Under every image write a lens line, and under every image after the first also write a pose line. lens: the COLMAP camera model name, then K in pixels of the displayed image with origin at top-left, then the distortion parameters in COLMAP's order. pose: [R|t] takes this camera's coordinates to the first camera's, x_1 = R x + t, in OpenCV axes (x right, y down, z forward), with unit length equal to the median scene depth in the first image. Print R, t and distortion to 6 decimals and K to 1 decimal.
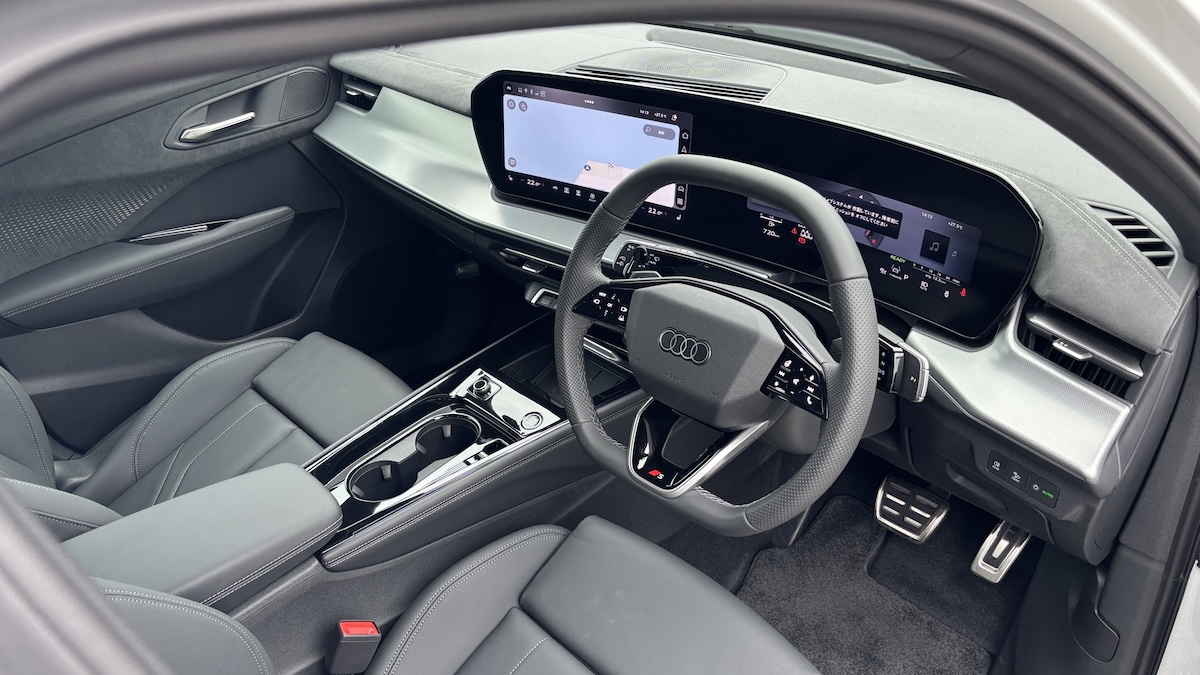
lens RADIAL K [[918.4, 0, 607.2], [0, 918.4, 344.4], [0, 0, 1]] dist [0.123448, -0.277296]
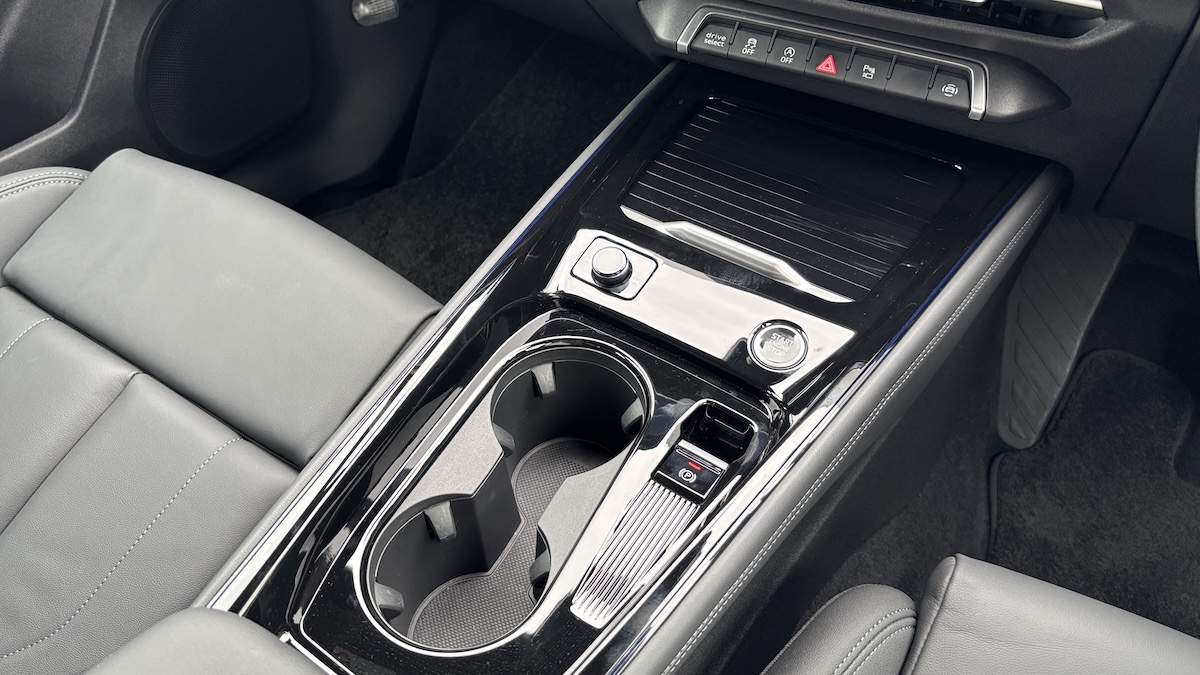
lens RADIAL K [[891.6, 0, 594.1], [0, 891.6, 340.4], [0, 0, 1]] dist [0.116993, -0.136402]
pose [[0.976387, -0.121369, 0.178712, -0.255100], [0.073843, 0.964936, 0.251883, -0.026534], [-0.203017, -0.232739, 0.951113, 0.706802]]
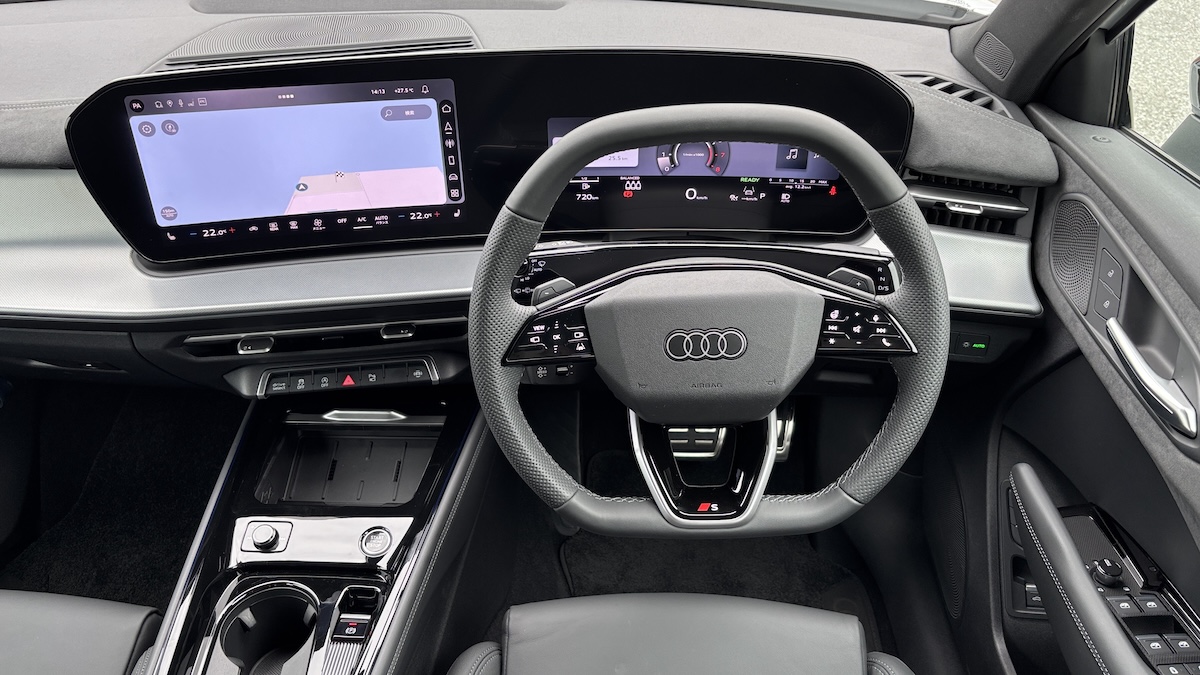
lens RADIAL K [[918.4, 0, 607.2], [0, 918.4, 344.4], [0, 0, 1]] dist [0.123448, -0.277296]
pose [[0.719987, -0.372419, 0.585596, -0.353637], [0.348721, 0.923695, 0.158688, -0.122856], [-0.600011, 0.089956, 0.794918, 0.328881]]
